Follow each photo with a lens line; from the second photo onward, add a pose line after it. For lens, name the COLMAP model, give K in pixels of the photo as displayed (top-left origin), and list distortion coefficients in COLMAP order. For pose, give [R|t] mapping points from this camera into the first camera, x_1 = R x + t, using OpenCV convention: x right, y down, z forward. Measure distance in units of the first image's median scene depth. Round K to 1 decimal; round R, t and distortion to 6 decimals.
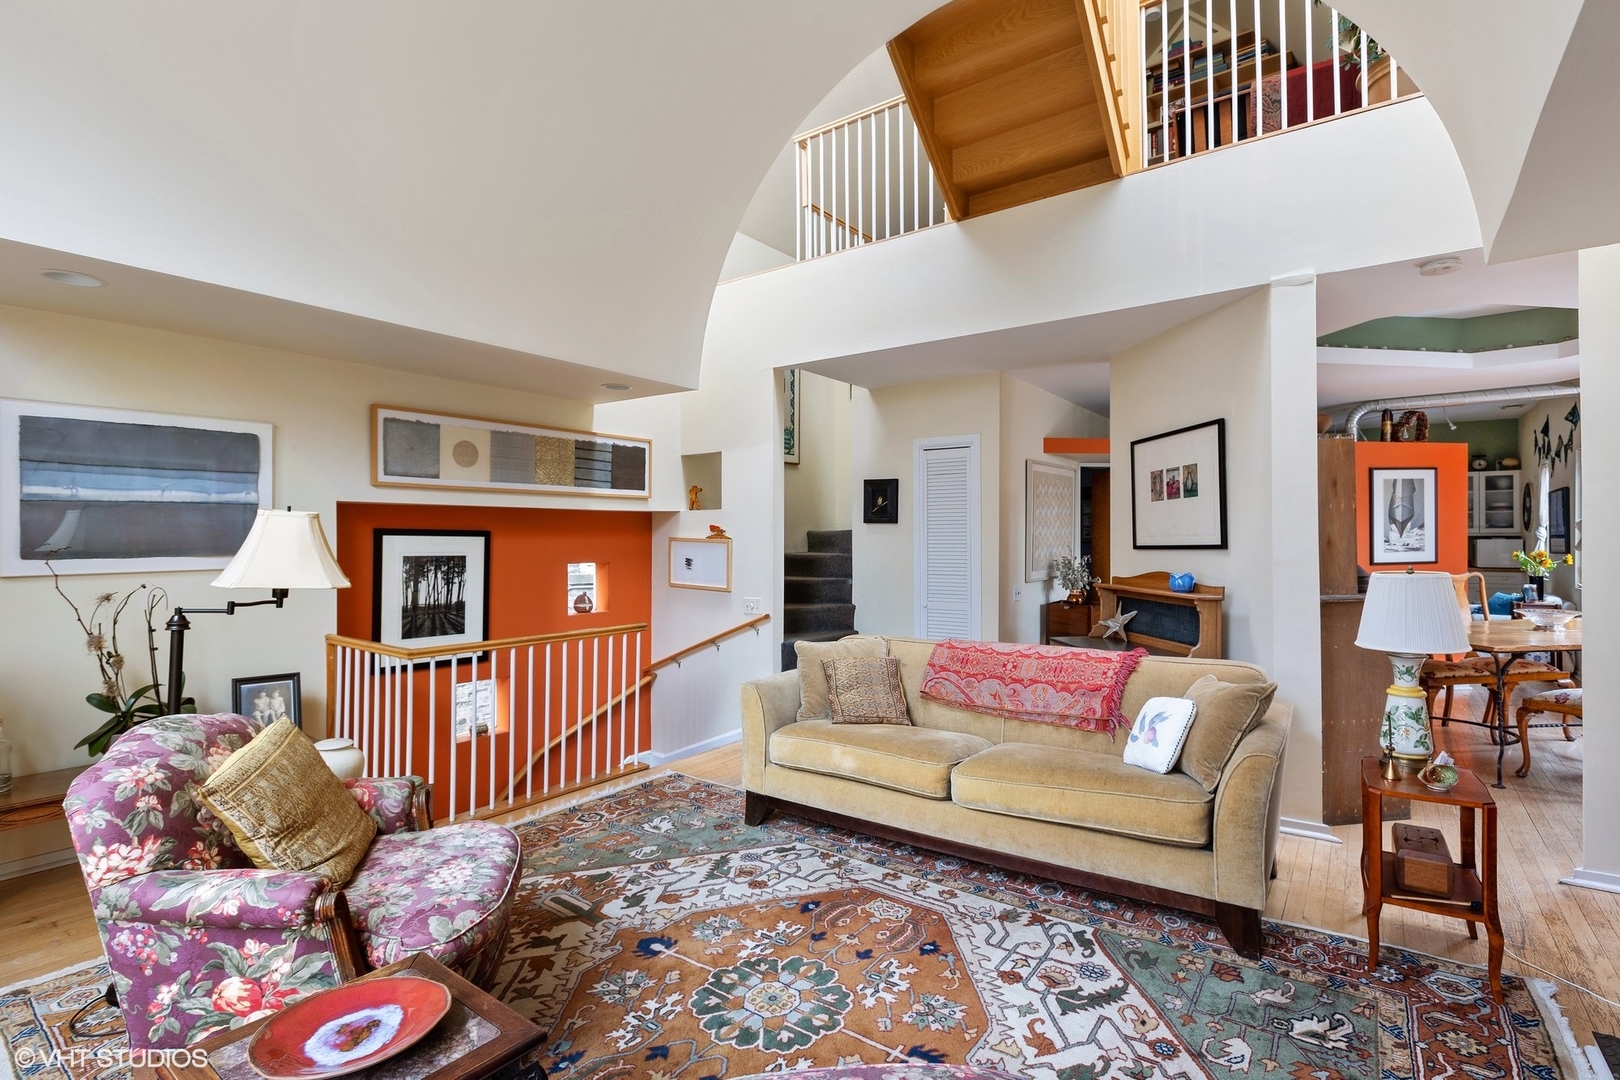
lens RADIAL K [[771.1, 0, 810.0], [0, 771.1, 540.0], [0, 0, 1]] dist [-0.006075, -0.000700]
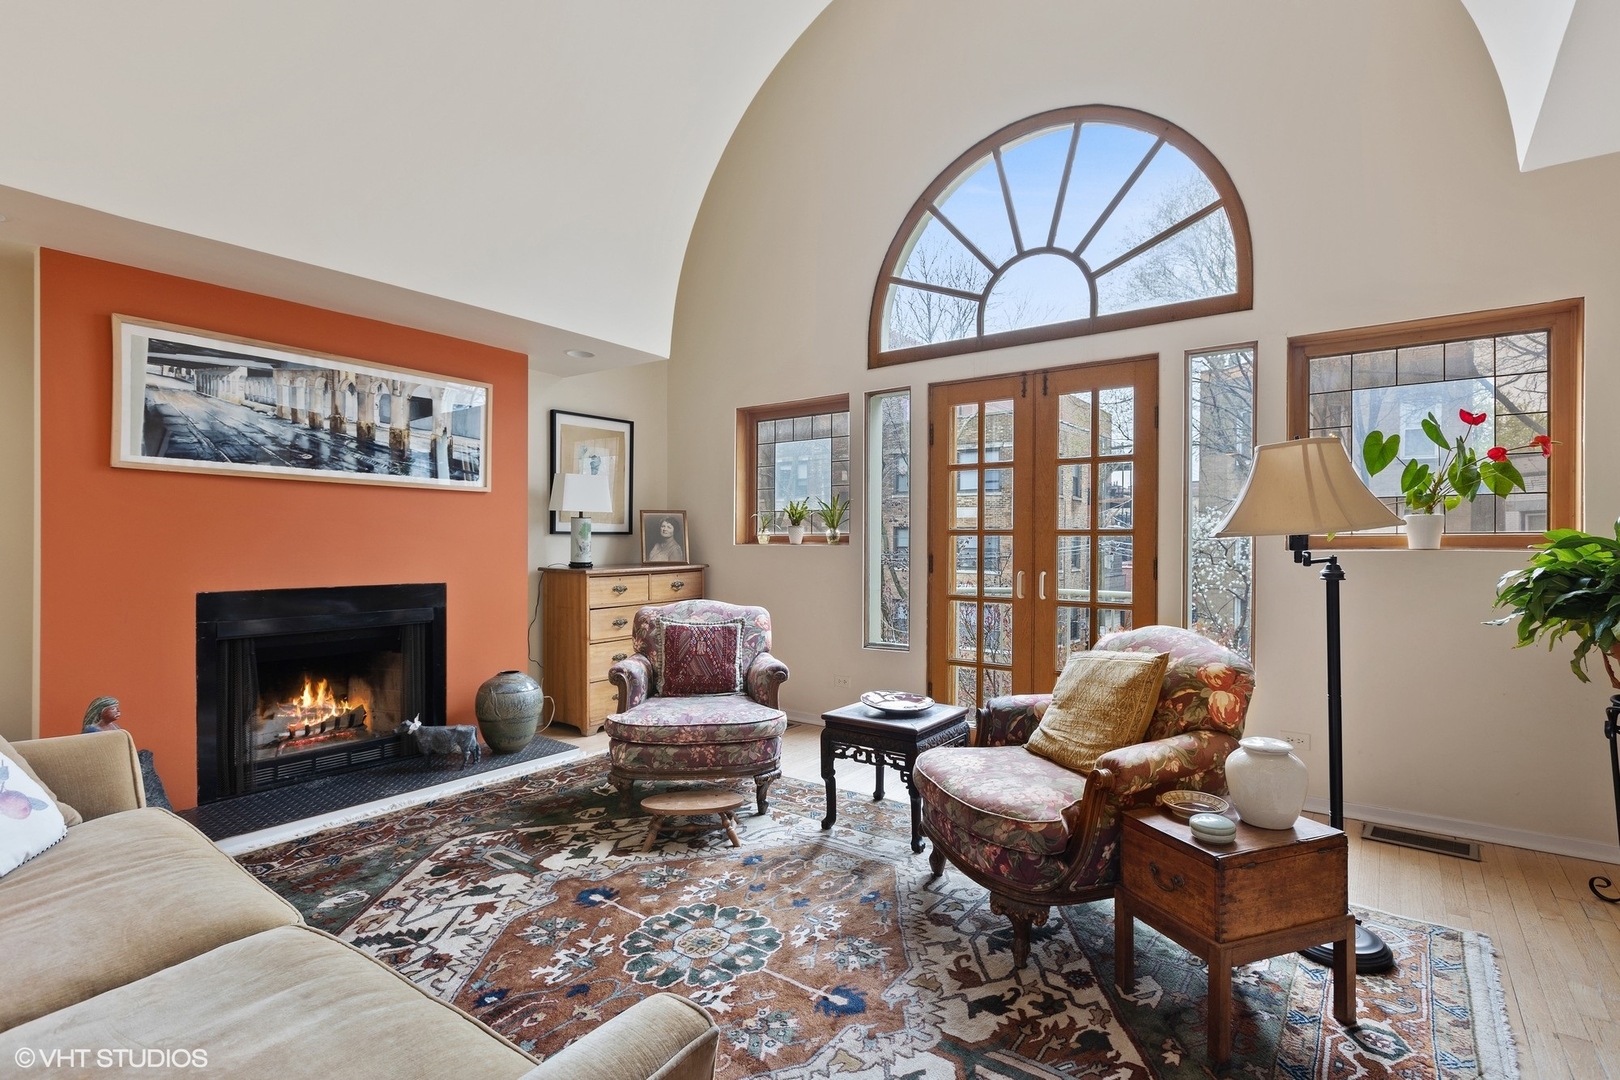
lens RADIAL K [[793.3, 0, 810.0], [0, 793.3, 540.0], [0, 0, 1]] dist [-0.000168, -0.000073]
pose [[-0.999925, -0.000141, 0.012267, -0.123585], [-0.000149, 1.000000, -0.000699, 0.044542], [-0.012267, -0.000701, -0.999925, 1.241567]]
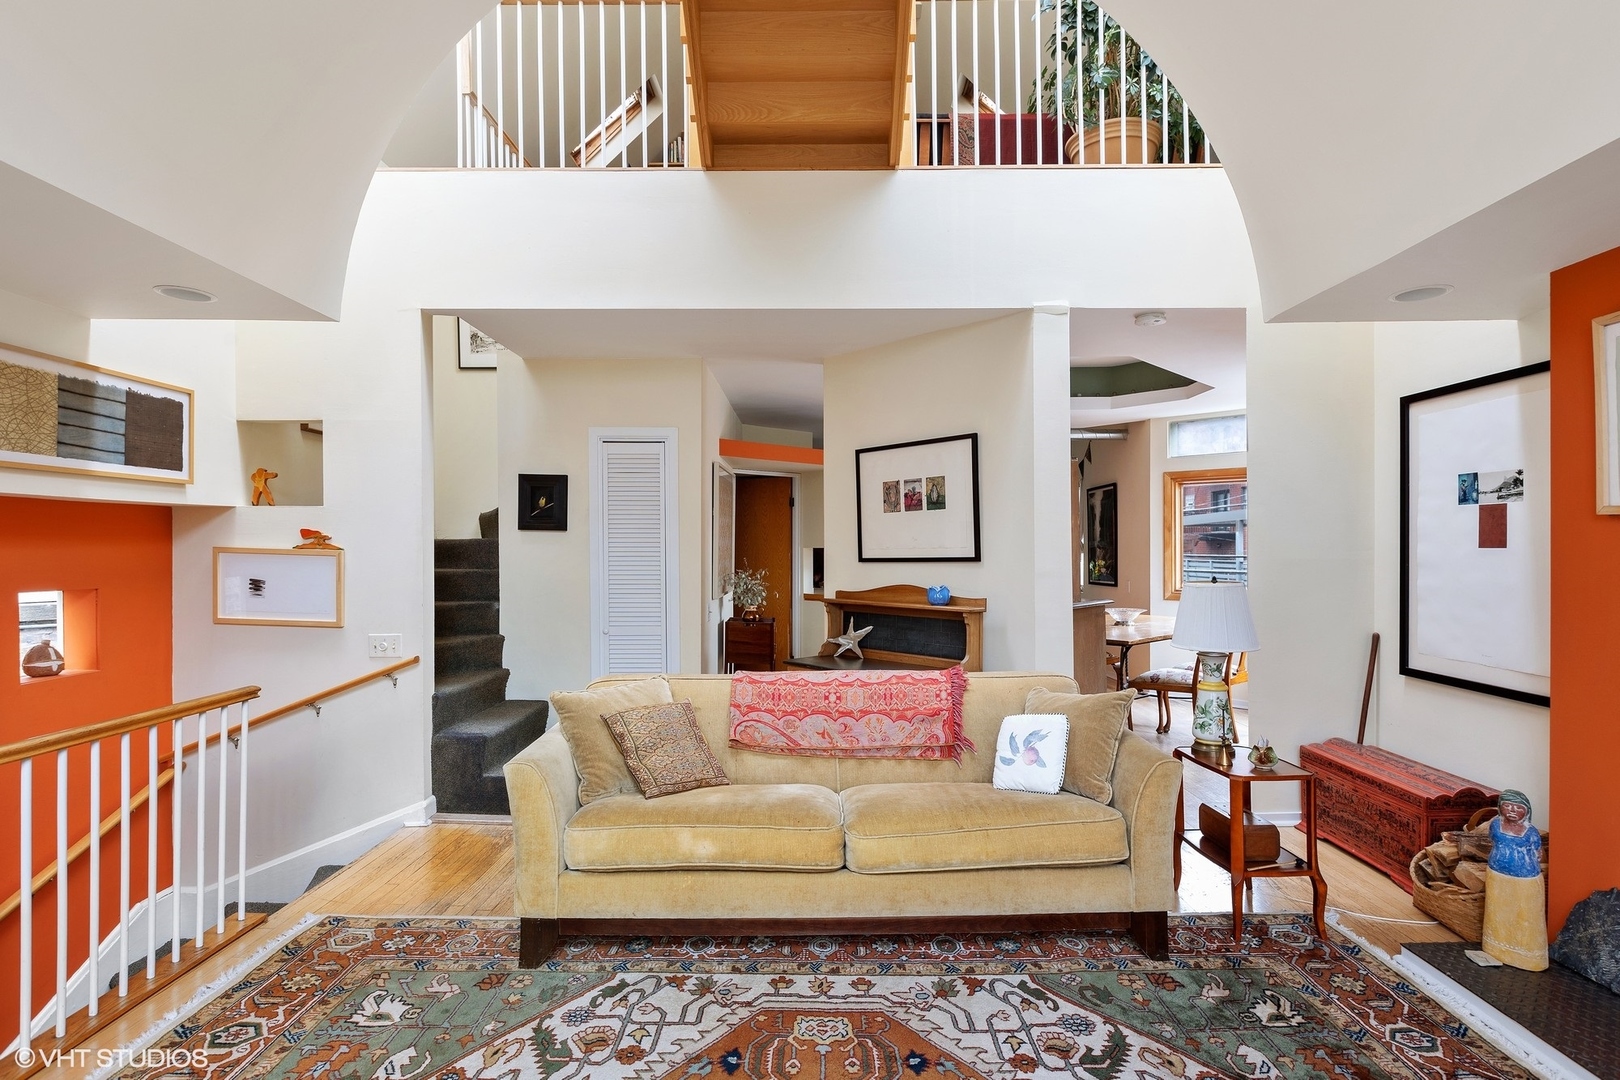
lens RADIAL K [[828.1, 0, 815.5], [0, 828.1, 557.2], [0, 0, 1]] dist [-0.004673, 0.000295]
pose [[0.808229, -0.002317, 0.588864, -0.300371], [-0.002034, 0.999975, 0.006726, -0.000987], [-0.588865, -0.006634, 0.808204, 0.253872]]
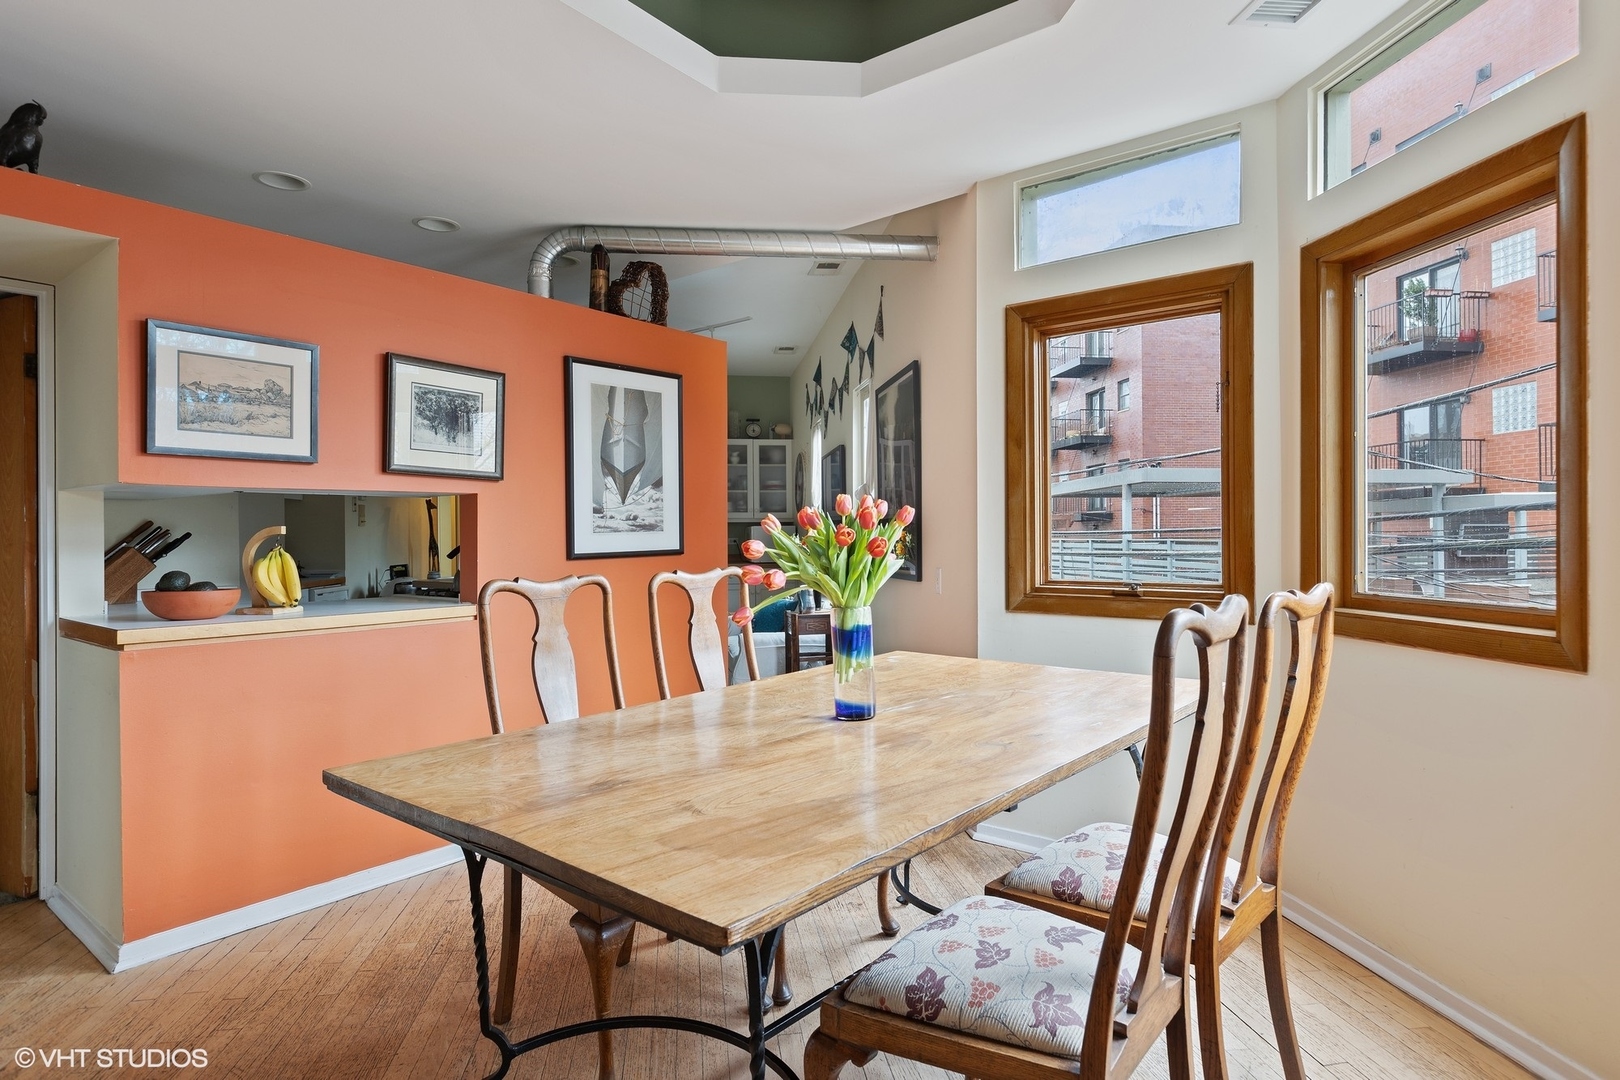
lens RADIAL K [[873.5, 0, 810.0], [0, 873.5, 540.0], [0, 0, 1]] dist [-0.000660, -0.000056]
pose [[0.716851, -0.003218, 0.697219, 0.810496], [0.003611, 0.999993, 0.000903, 0.036766], [-0.697217, 0.001871, 0.716858, 0.890331]]
